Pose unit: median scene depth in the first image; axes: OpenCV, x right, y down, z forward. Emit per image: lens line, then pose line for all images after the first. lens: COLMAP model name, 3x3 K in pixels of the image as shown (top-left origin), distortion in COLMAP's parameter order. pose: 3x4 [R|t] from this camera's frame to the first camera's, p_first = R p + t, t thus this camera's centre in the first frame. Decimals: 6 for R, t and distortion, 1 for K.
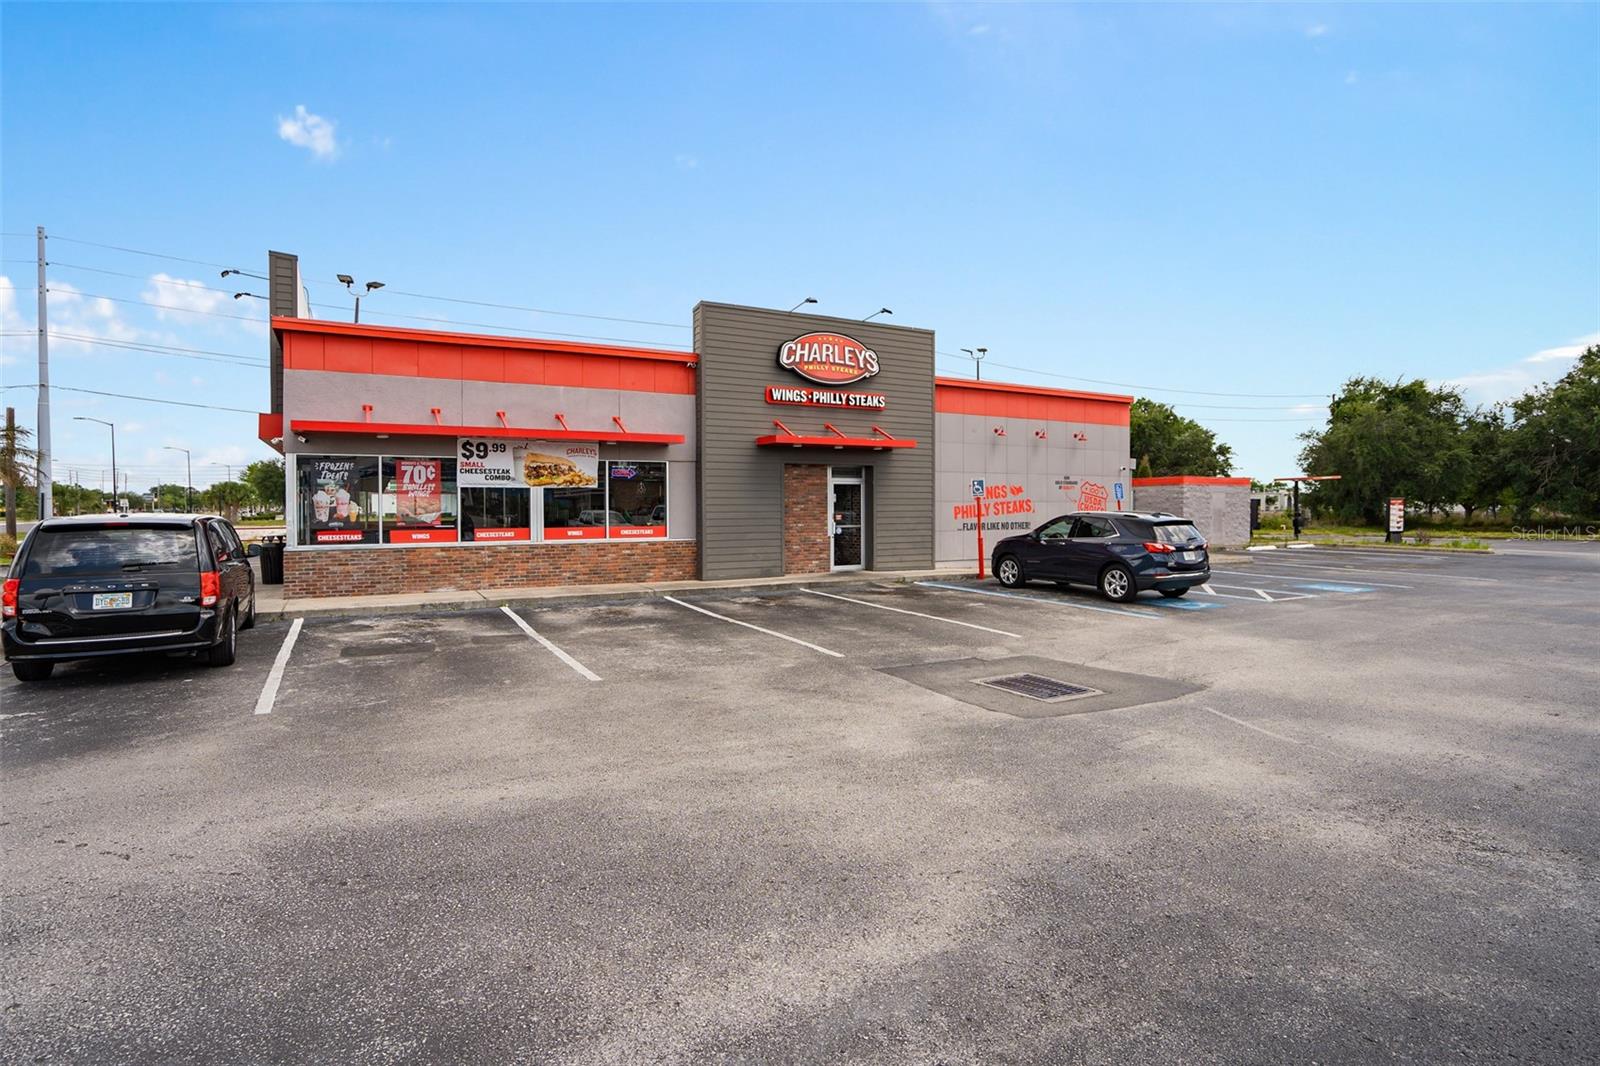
lens RADIAL K [[750.0, 0, 800.0], [0, 750.0, 533.0], [0, 0, 1]] dist [-0.016479, 0.000581]
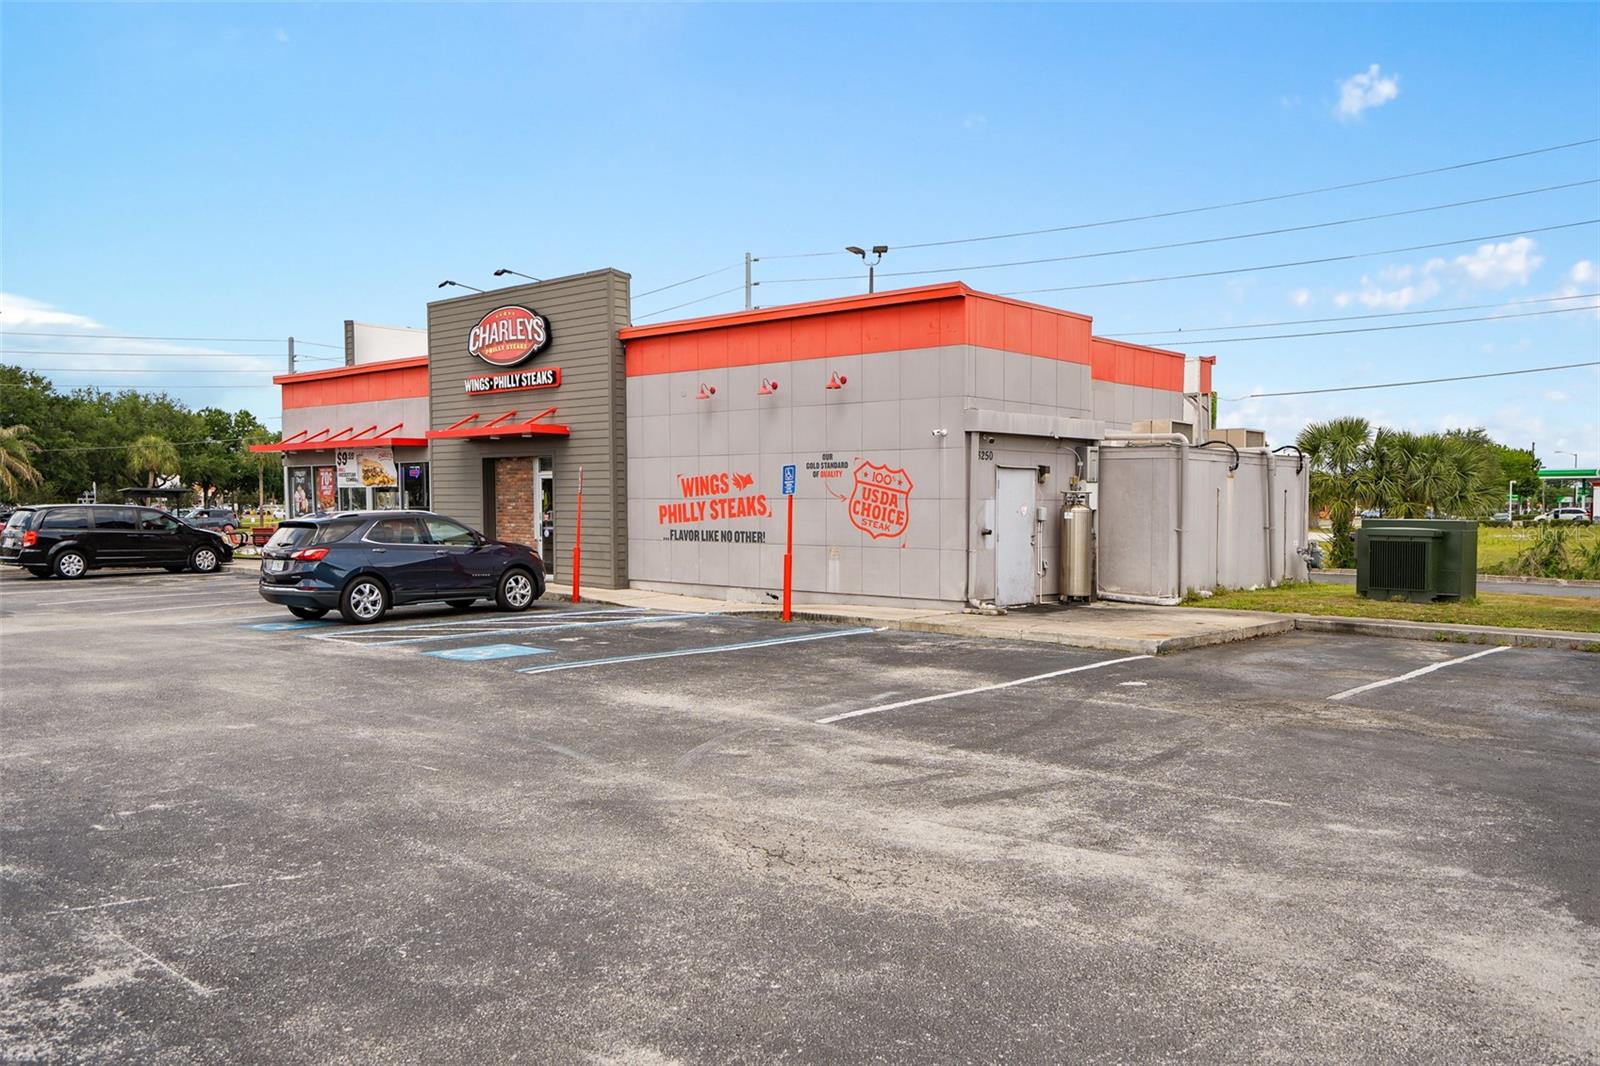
lens RADIAL K [[1262.1, 0, 798.8], [0, 1262.1, 577.4], [0, 0, 1]] dist [0.009951, 0.002680]
pose [[0.349678, 0.059949, -0.934950, 1.573936], [-0.036458, 0.998065, 0.050360, -0.037451], [0.936160, 0.016476, 0.351187, 0.809661]]
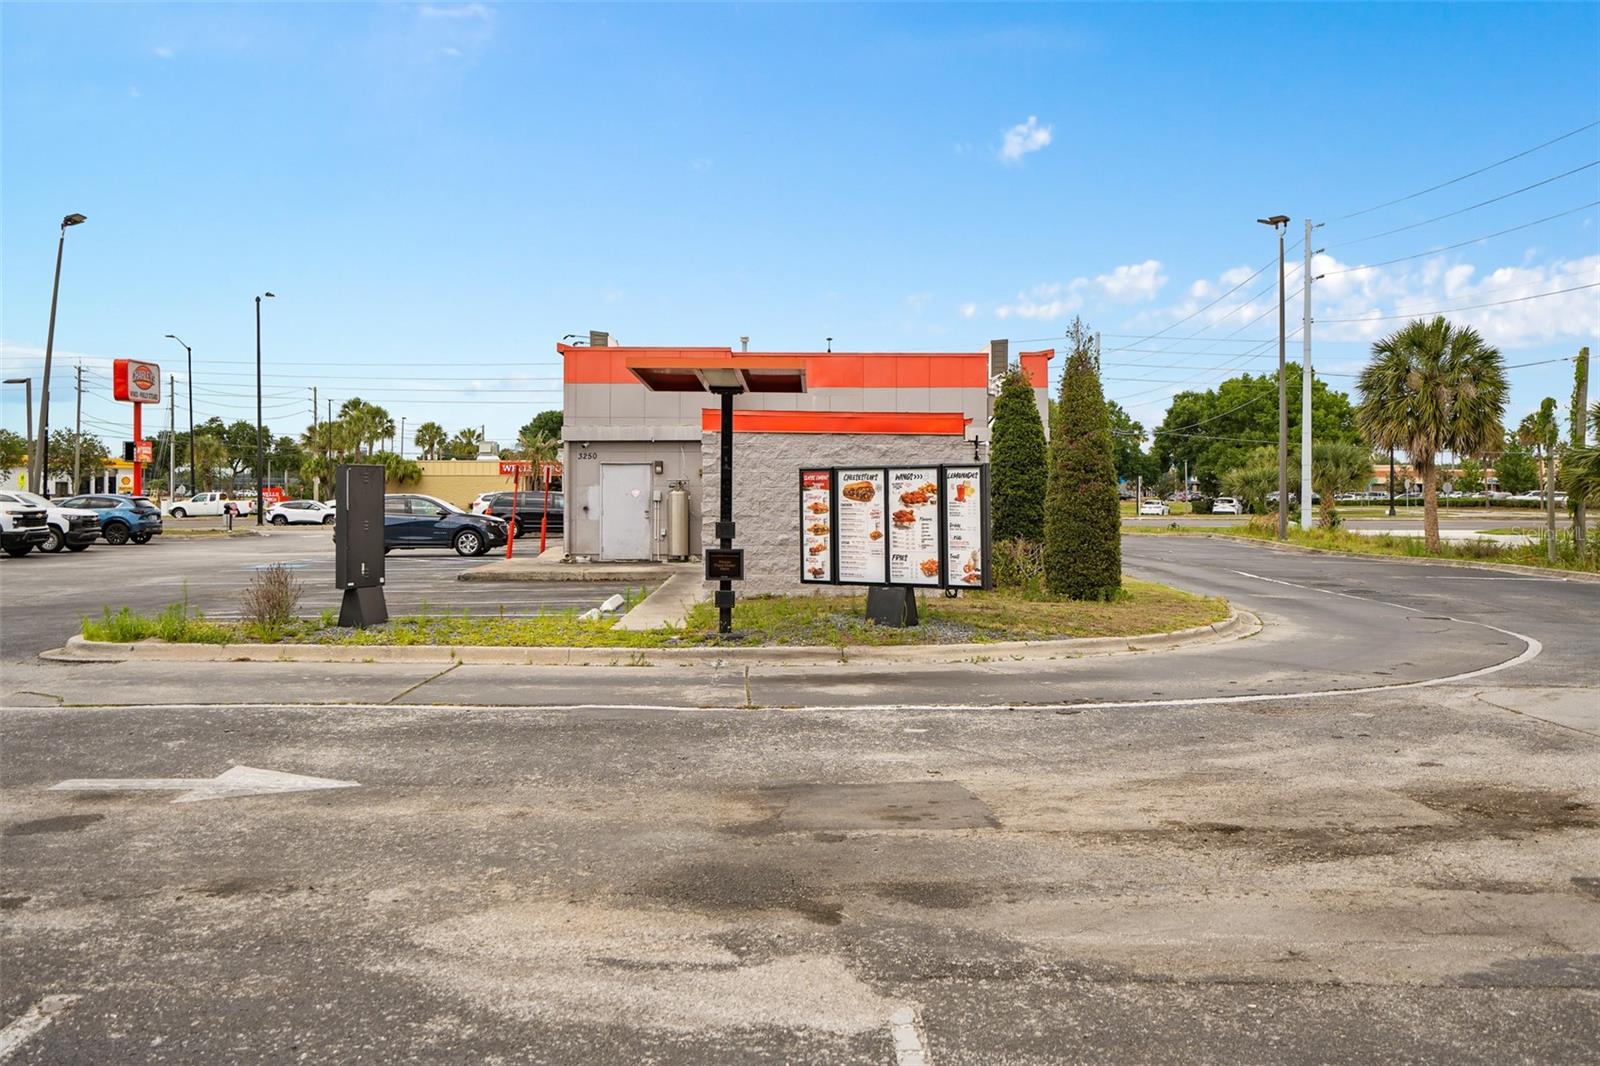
lens RADIAL K [[1484.9, 0, 800.0], [0, 1484.9, 533.0], [0, 0, 1]] dist [-0.010471, -0.002947]
pose [[-0.440887, 0.028584, -0.897107, 2.201035], [-0.030564, 0.998435, 0.046833, -0.094770], [0.897042, 0.048068, -0.439323, 2.468943]]
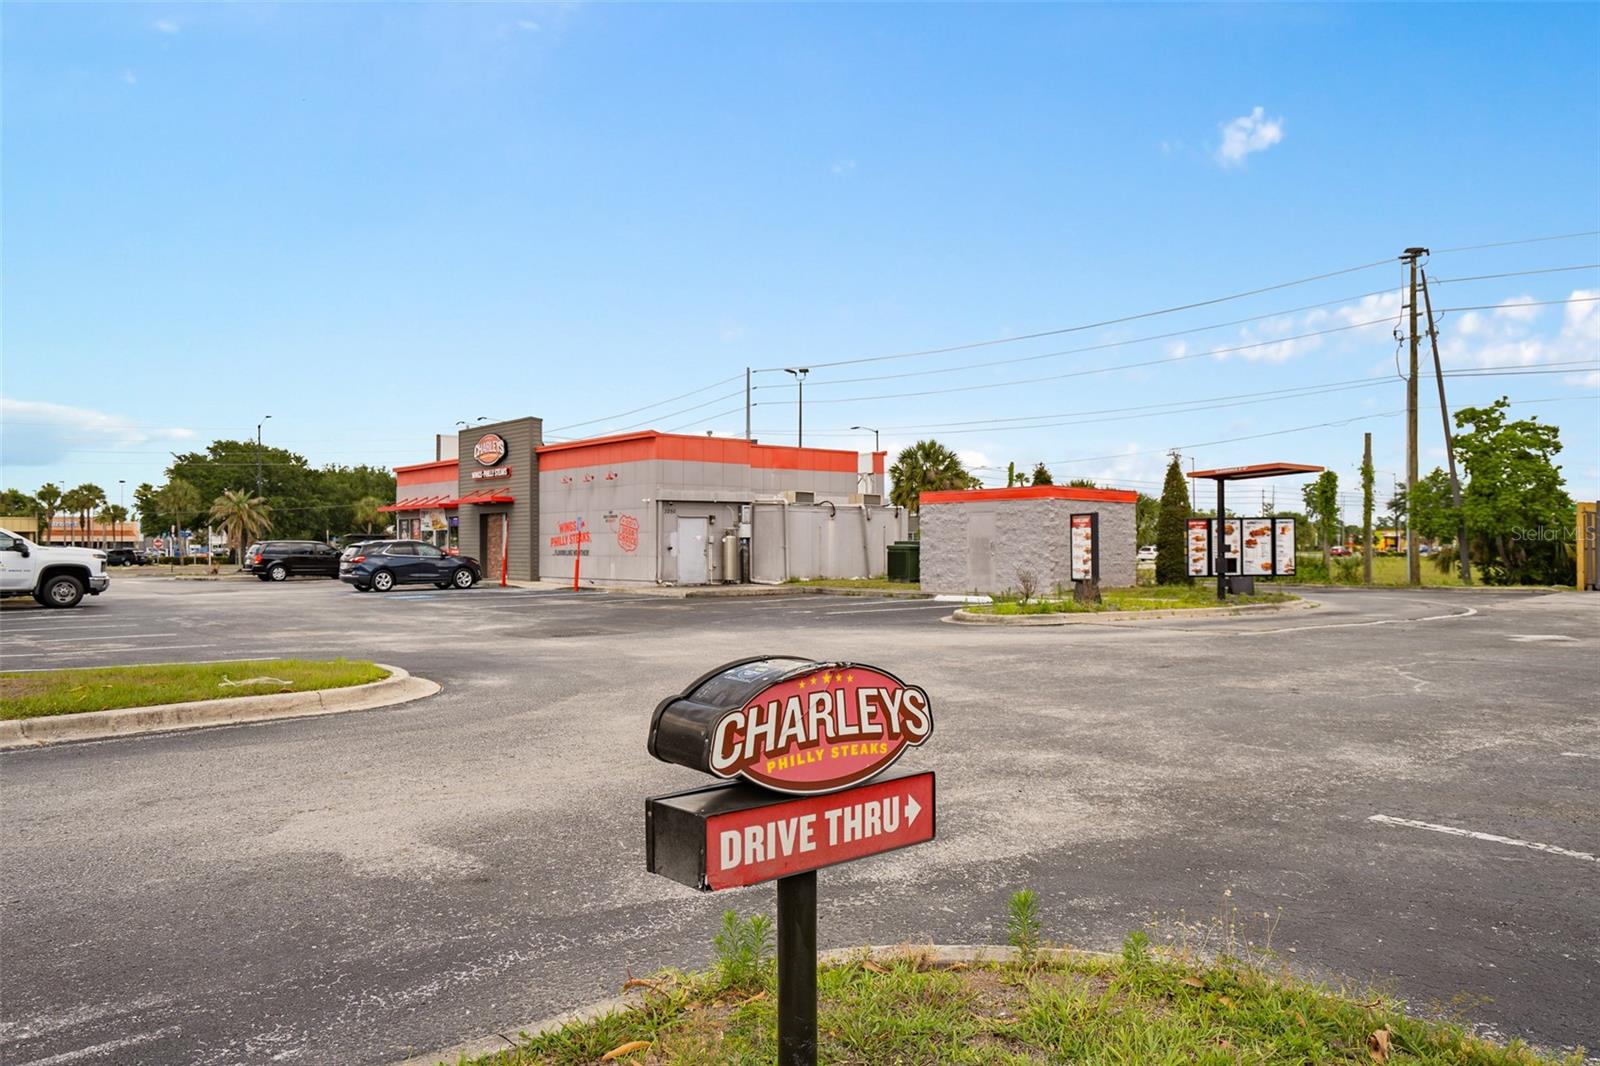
lens RADIAL K [[1130.2, 0, 800.0], [0, 1130.2, 533.0], [0, 0, 1]] dist [0.001783, 0.000009]
pose [[0.219474, -0.007590, -0.975589, 2.667988], [-0.030174, 0.999439, -0.014563, -0.032014], [0.975152, 0.032634, 0.219122, 1.136553]]
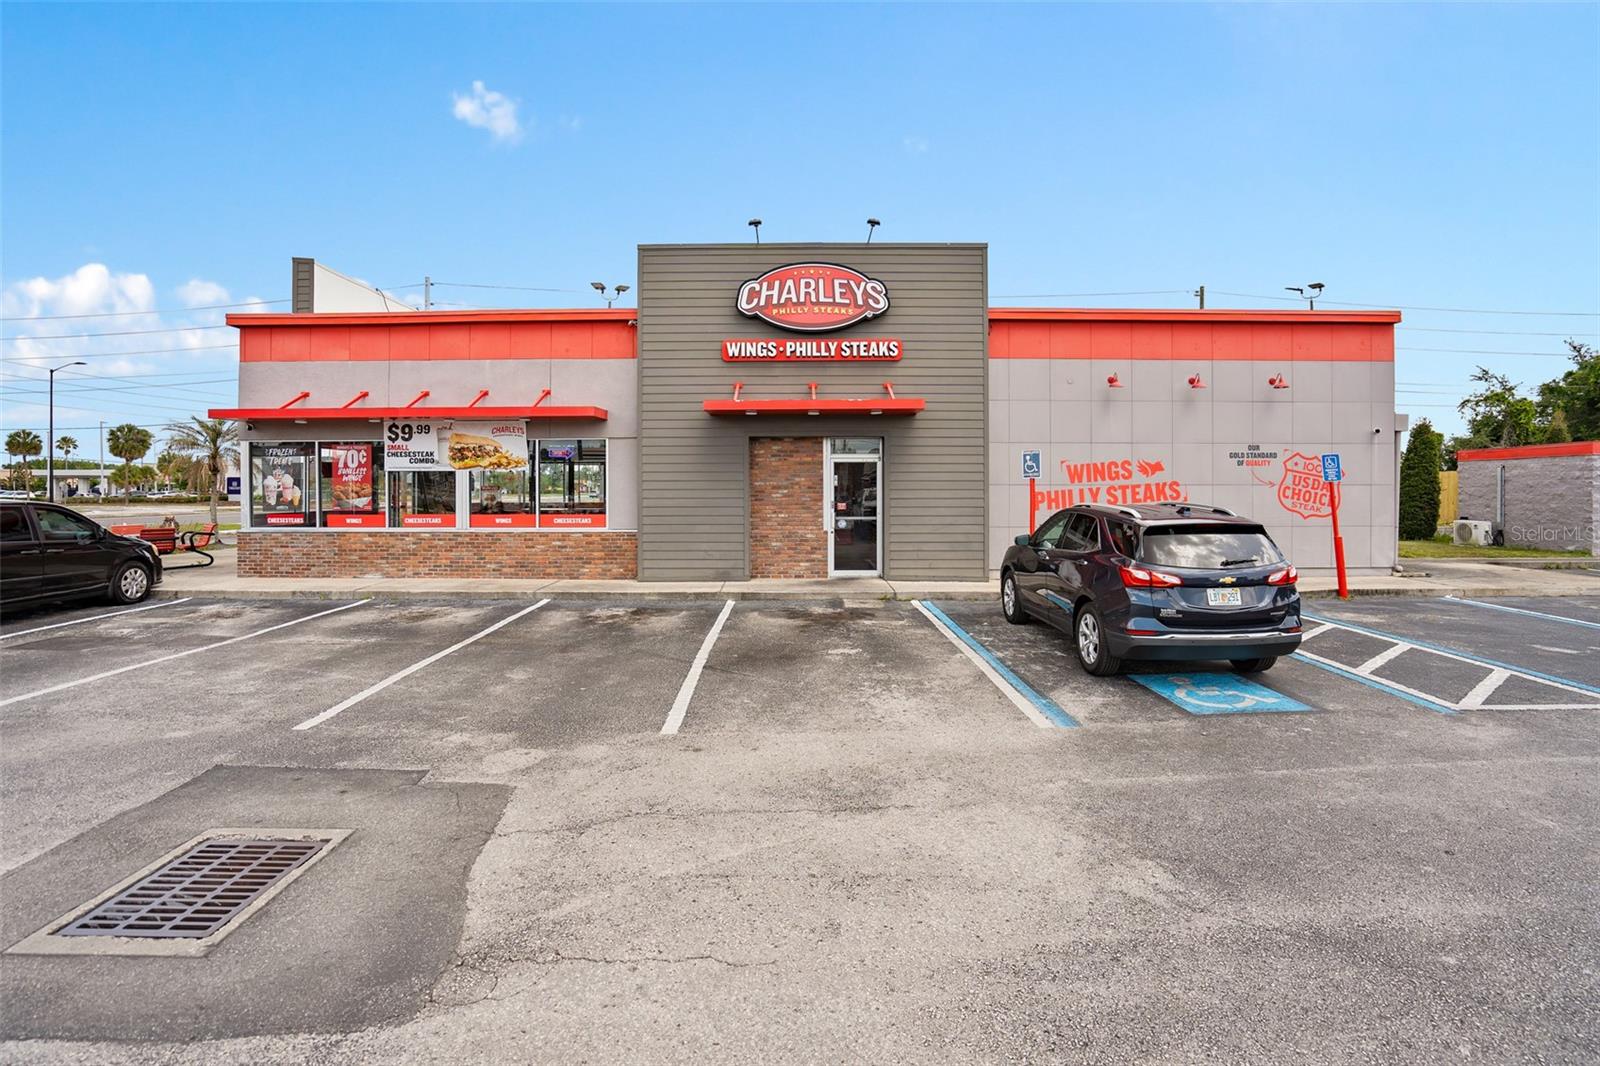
lens RADIAL K [[740.6, 0, 802.1], [0, 740.6, 501.2], [0, 0, 1]] dist [-0.032971, 0.000586]
pose [[0.885917, 0.010473, -0.463725, 0.382805], [-0.018099, 0.999764, -0.011998, -0.017015], [0.463490, 0.019023, 0.885898, 0.337812]]
